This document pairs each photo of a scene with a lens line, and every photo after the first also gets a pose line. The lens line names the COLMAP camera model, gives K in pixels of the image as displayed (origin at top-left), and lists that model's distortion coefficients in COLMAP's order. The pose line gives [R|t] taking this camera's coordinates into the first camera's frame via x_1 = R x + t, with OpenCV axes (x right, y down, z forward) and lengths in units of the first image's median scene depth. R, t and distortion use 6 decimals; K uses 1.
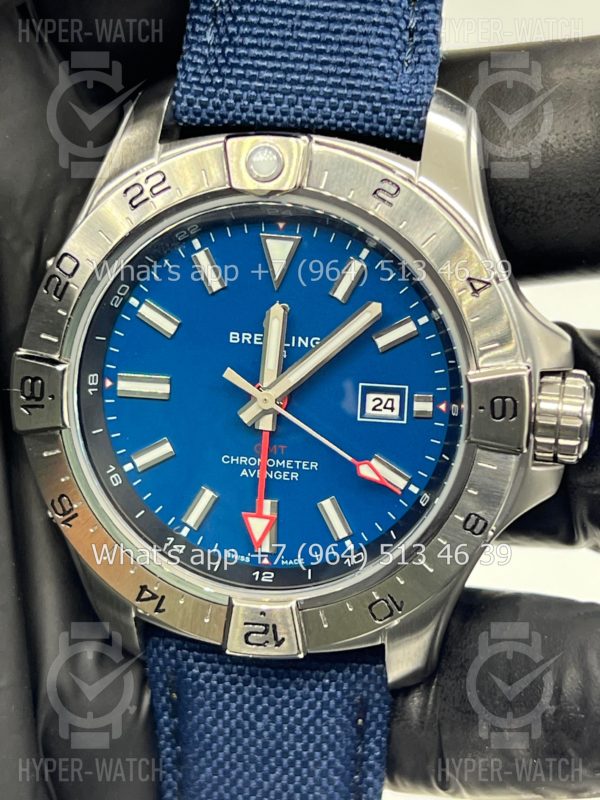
lens RADIAL K [[1859.6, 0, 300.0], [0, 1859.6, 400.0], [0, 0, 1]] dist [0.120215, 1.156928]
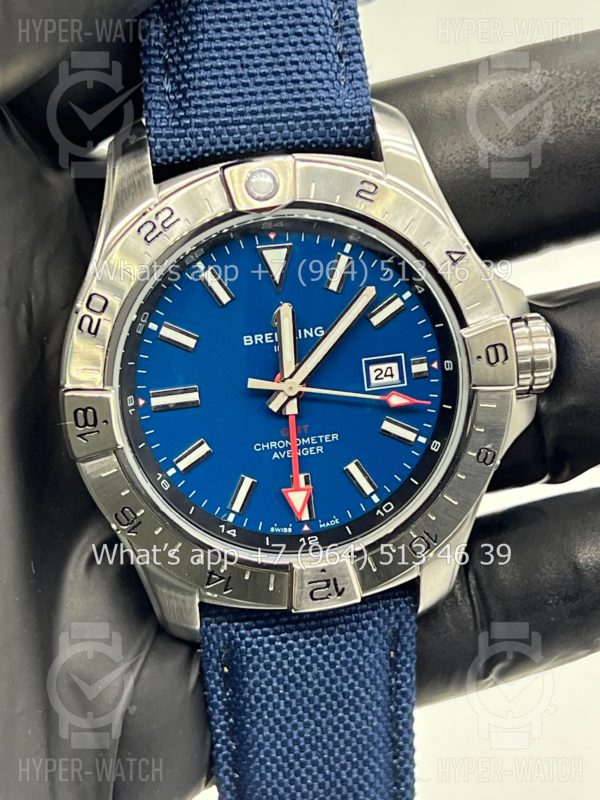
lens RADIAL K [[1859.6, 0, 300.0], [0, 1859.6, 400.0], [0, 0, 1]] dist [0.120215, 1.156928]
pose [[0.950795, -0.191036, 0.243914, -0.291102], [0.193766, 0.980962, 0.012984, -0.006386], [-0.241751, 0.034917, 0.969710, -0.113313]]
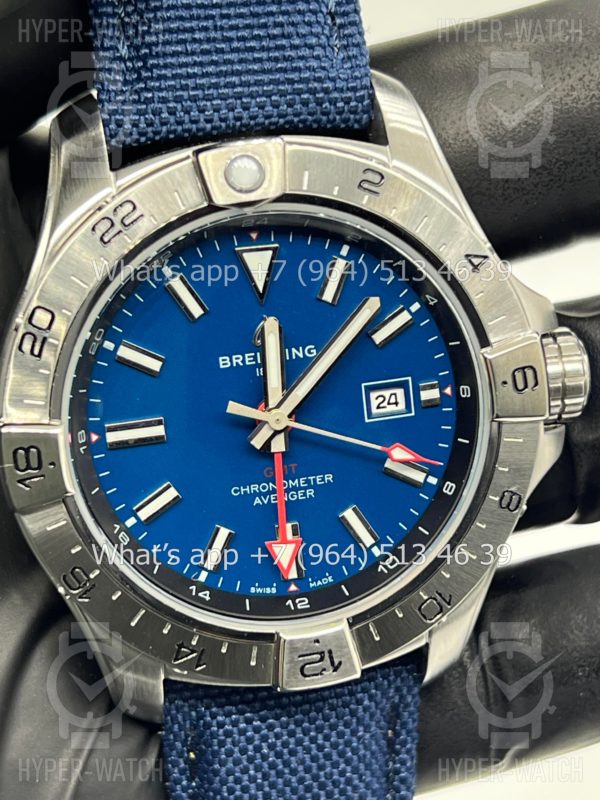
lens RADIAL K [[1859.6, 0, 300.0], [0, 1859.6, 400.0], [0, 0, 1]] dist [0.120215, 1.156928]
pose [[0.934011, -0.196212, 0.298537, -0.284754], [0.194796, 0.980226, 0.034807, -0.040249], [-0.299464, 0.025644, 0.953763, 0.093041]]
